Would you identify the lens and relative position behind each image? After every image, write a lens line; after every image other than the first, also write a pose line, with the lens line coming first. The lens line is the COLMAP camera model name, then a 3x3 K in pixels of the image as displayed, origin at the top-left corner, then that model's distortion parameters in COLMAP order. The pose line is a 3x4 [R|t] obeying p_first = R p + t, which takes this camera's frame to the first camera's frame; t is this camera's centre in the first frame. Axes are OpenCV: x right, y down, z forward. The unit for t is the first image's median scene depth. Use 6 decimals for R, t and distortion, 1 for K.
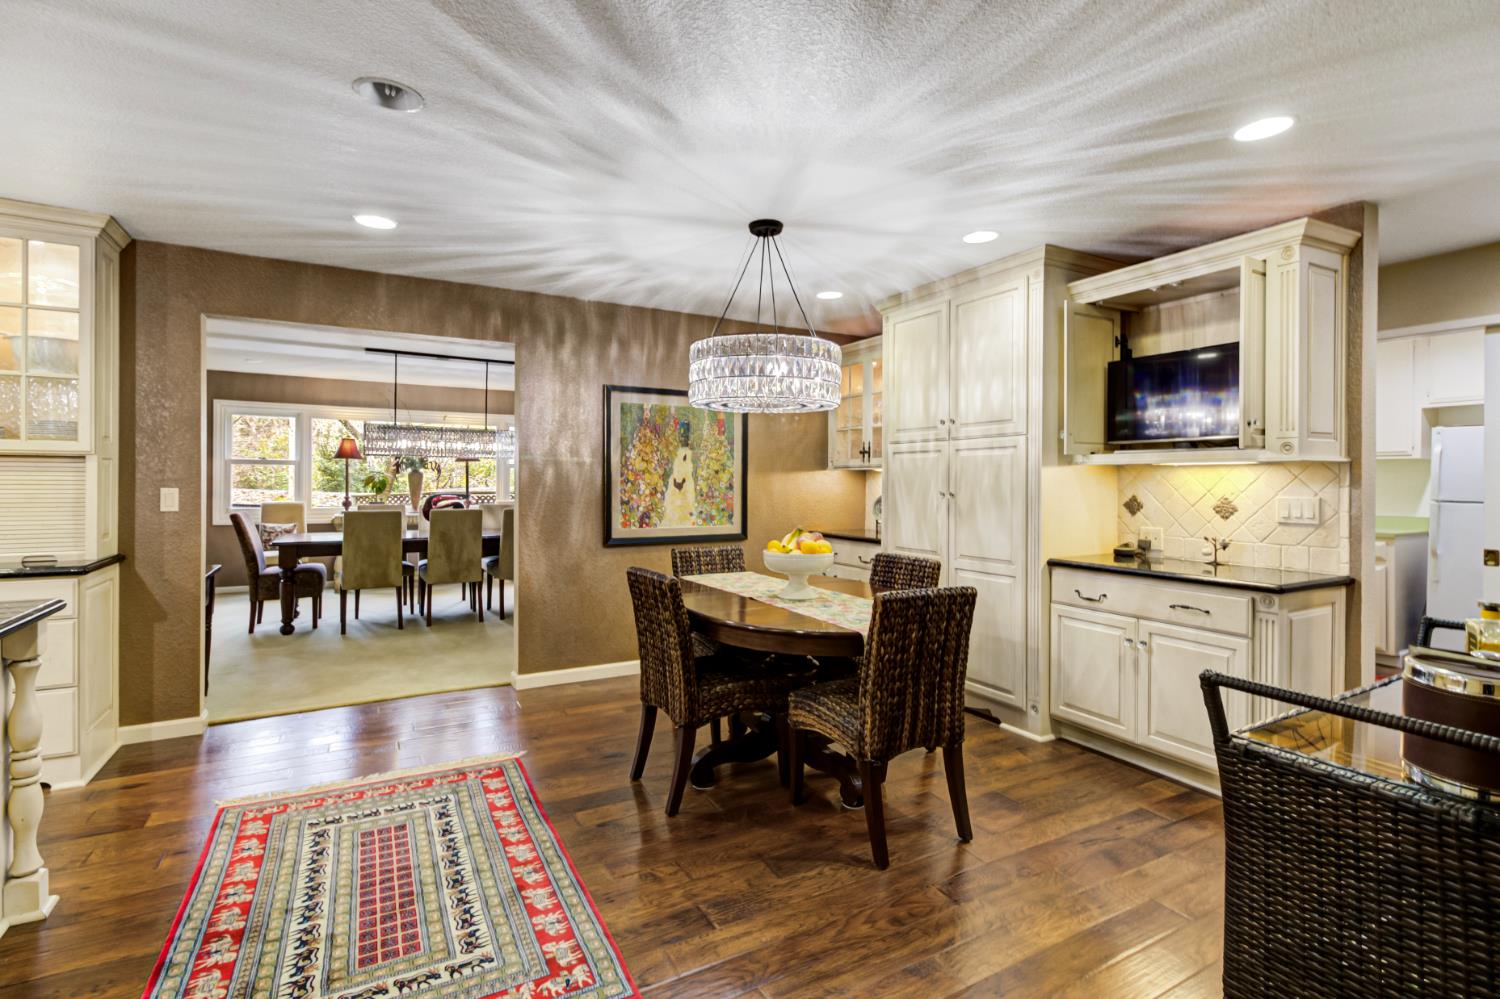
lens RADIAL K [[693.1, 0, 748.9], [0, 693.1, 487.3], [0, 0, 1]] dist [-0.001017, -0.000977]
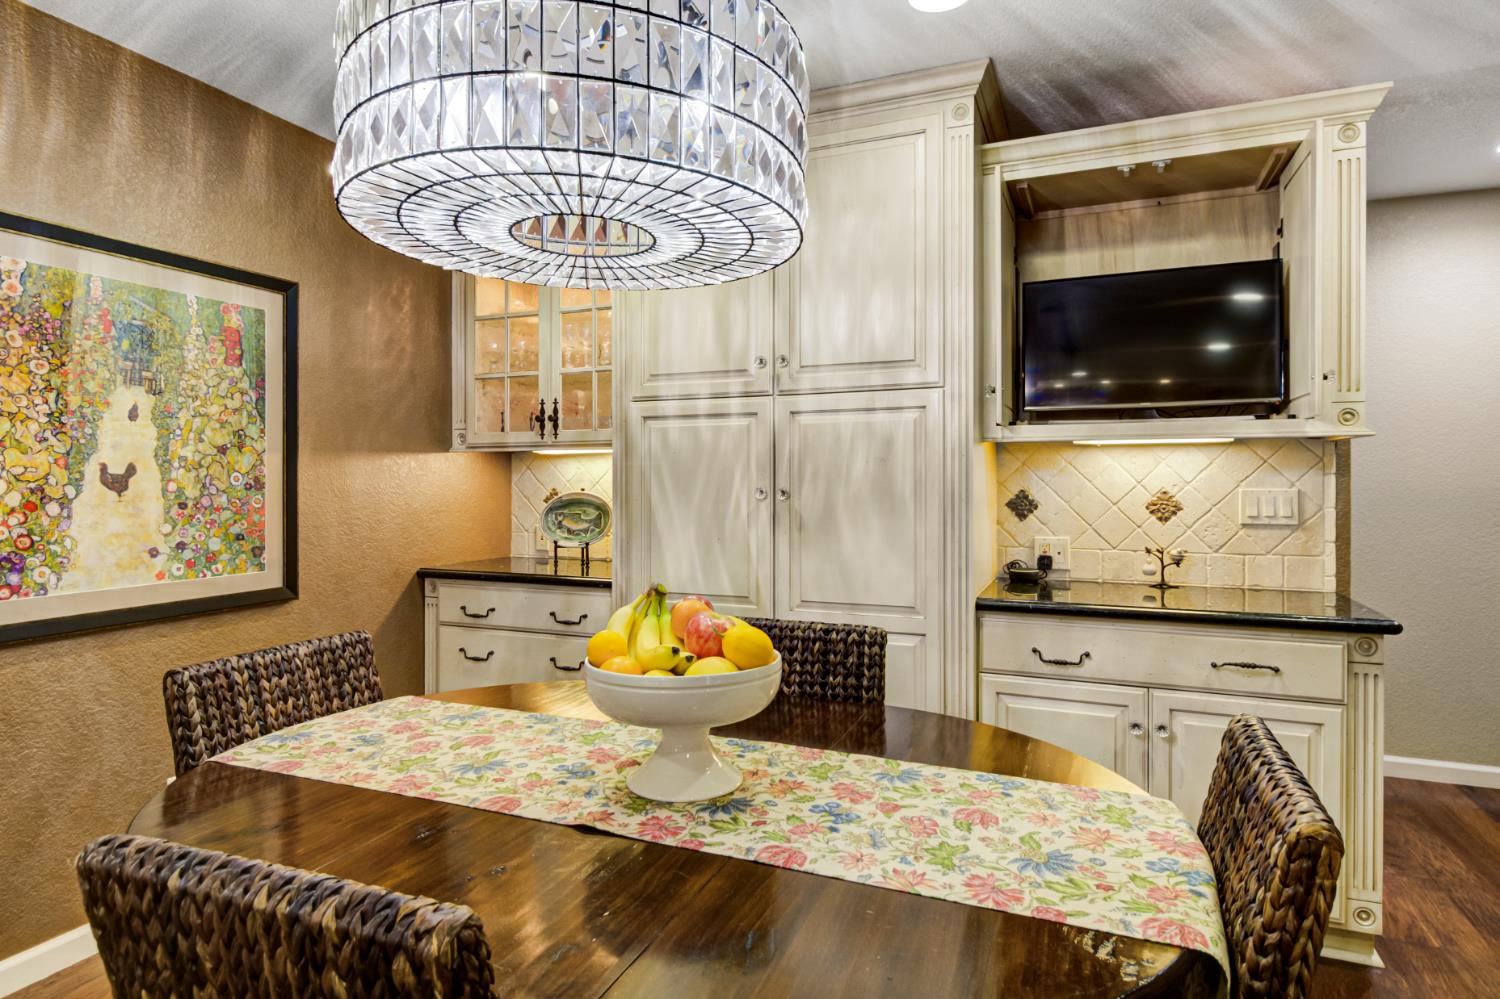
lens RADIAL K [[818.3, 0, 746.6], [0, 818.3, 476.9], [0, 0, 1]] dist [0.013018, -0.003183]
pose [[0.784305, -0.002854, 0.620369, -0.141519], [0.010048, 0.999917, -0.008102, 0.002678], [-0.620295, 0.012588, 0.784268, 0.524944]]
